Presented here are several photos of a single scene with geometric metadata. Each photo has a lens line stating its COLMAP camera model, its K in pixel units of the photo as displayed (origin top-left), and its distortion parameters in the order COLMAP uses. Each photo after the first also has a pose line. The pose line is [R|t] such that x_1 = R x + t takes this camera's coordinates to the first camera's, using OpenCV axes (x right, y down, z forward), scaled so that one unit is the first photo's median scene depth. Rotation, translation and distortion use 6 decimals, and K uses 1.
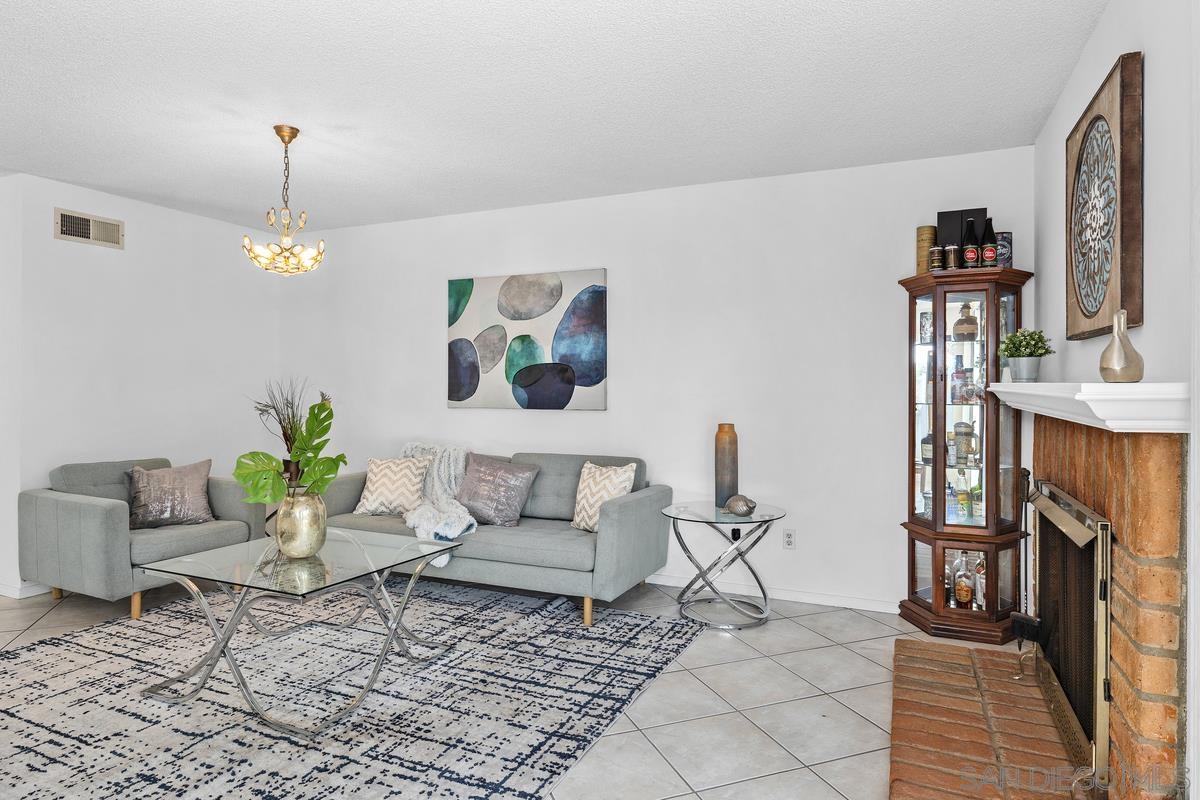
lens RADIAL K [[679.4, 0, 602.1], [0, 679.4, 383.3], [0, 0, 1]] dist [-0.000343, -0.002648]
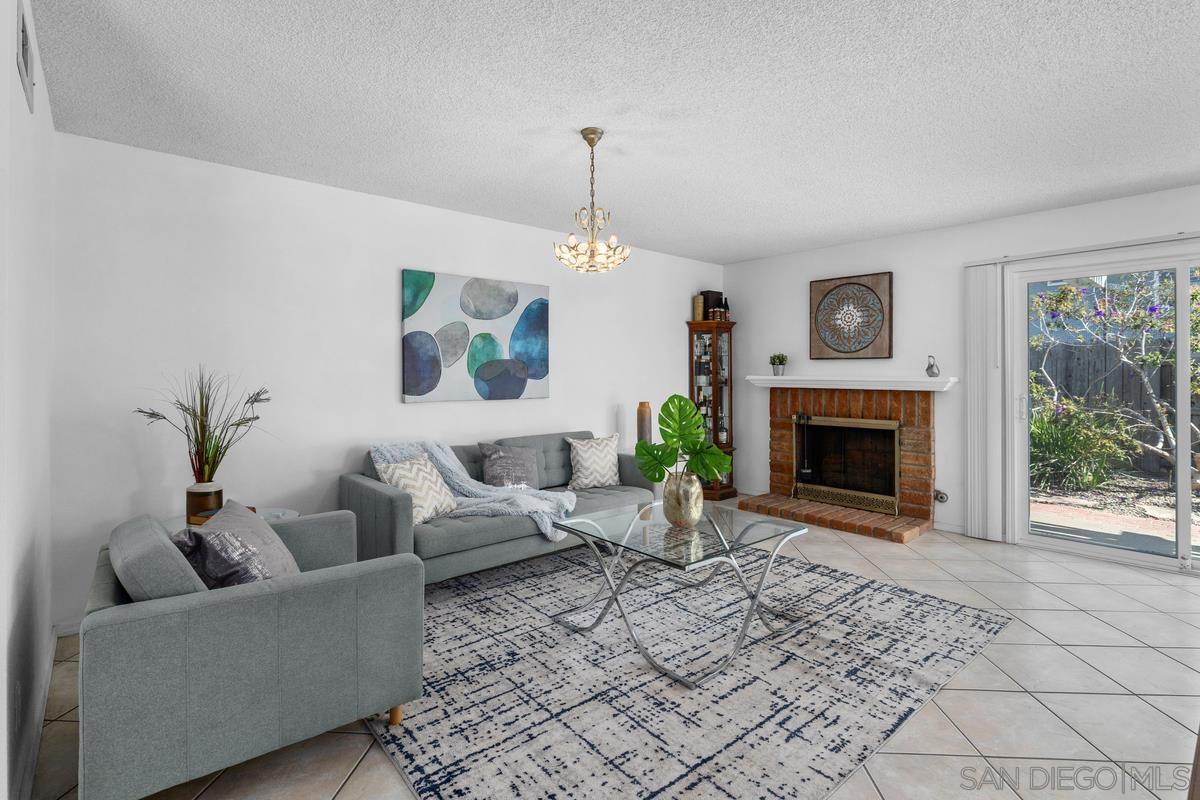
lens RADIAL K [[569.2, 0, 582.9], [0, 569.2, 372.7], [0, 0, 1]] dist [-0.012060, 0.000042]
pose [[0.443880, -0.002647, 0.896082, -1.169545], [0.000269, 0.999996, 0.002820, -0.012768], [-0.896086, -0.001011, 0.443879, 0.596778]]
